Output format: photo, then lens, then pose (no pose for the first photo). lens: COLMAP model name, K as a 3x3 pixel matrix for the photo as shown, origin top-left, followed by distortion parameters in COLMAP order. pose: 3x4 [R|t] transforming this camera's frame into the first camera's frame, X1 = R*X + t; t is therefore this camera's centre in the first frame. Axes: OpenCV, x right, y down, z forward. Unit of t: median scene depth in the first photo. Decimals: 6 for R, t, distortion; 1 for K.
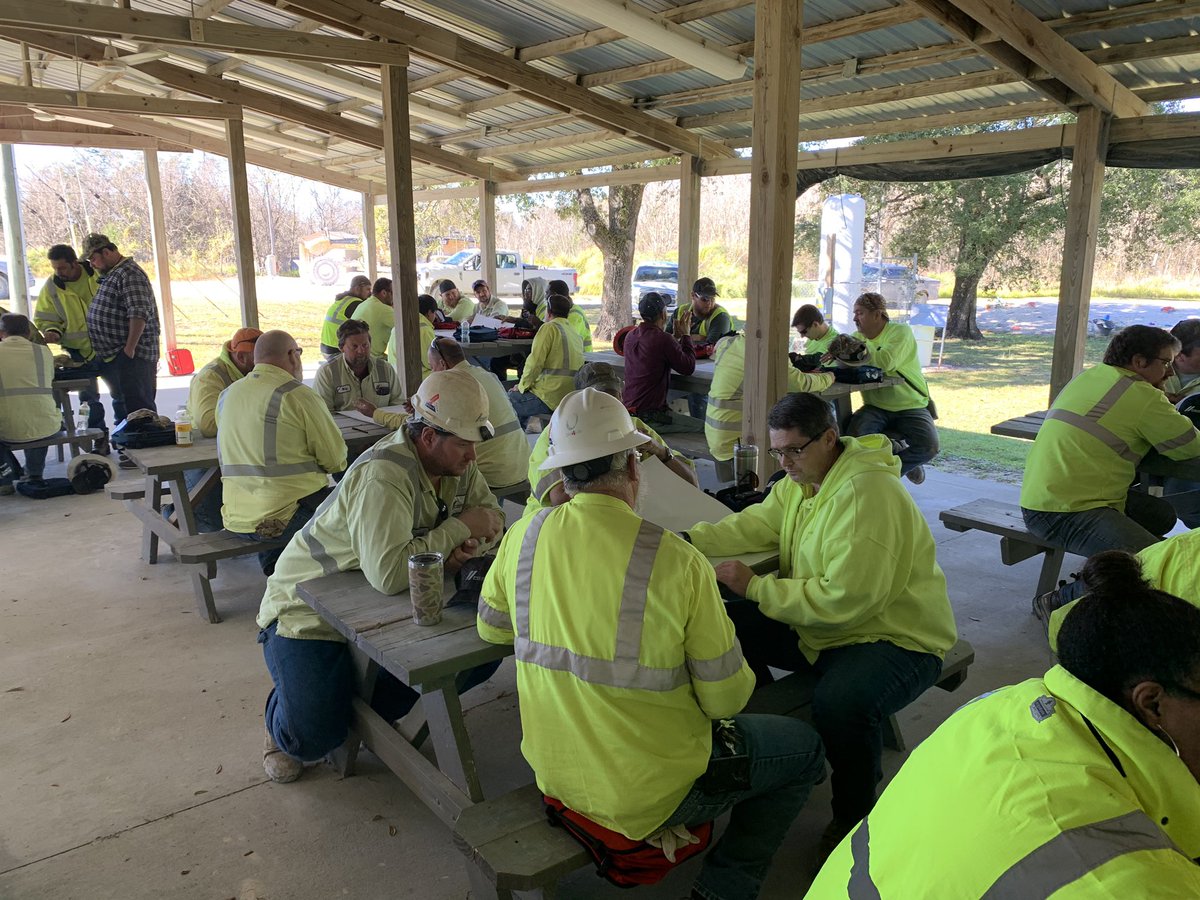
lens RADIAL K [[902.6, 0, 600.0], [0, 902.6, 450.0], [0, 0, 1]] dist [-0.002334, -0.000432]
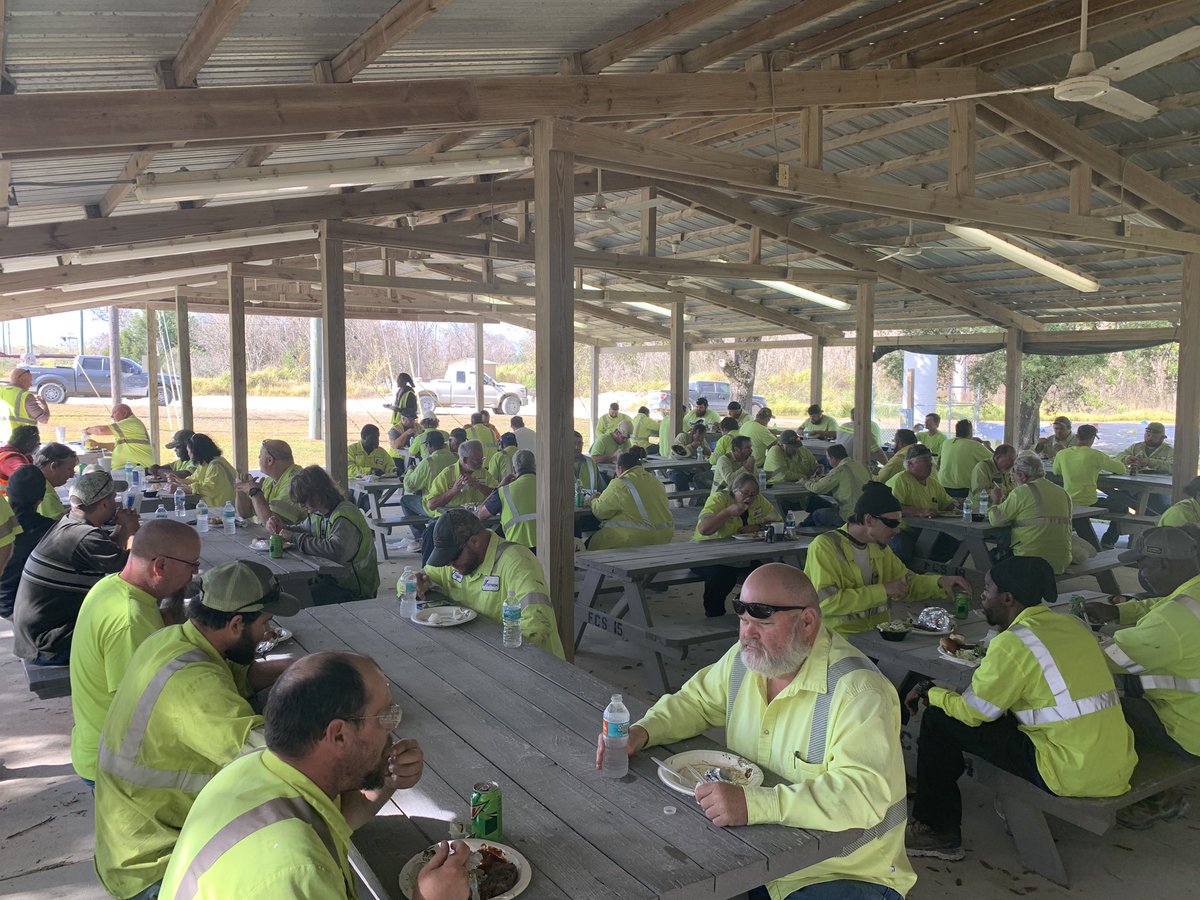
lens RADIAL K [[921.2, 0, 600.0], [0, 921.2, 450.0], [0, 0, 1]] dist [0.005771, 0.001810]
pose [[0.995297, 0.011348, -0.096207, -0.197556], [-0.023975, 0.991075, -0.131131, 0.197034], [0.093861, 0.132820, 0.986686, -1.069175]]
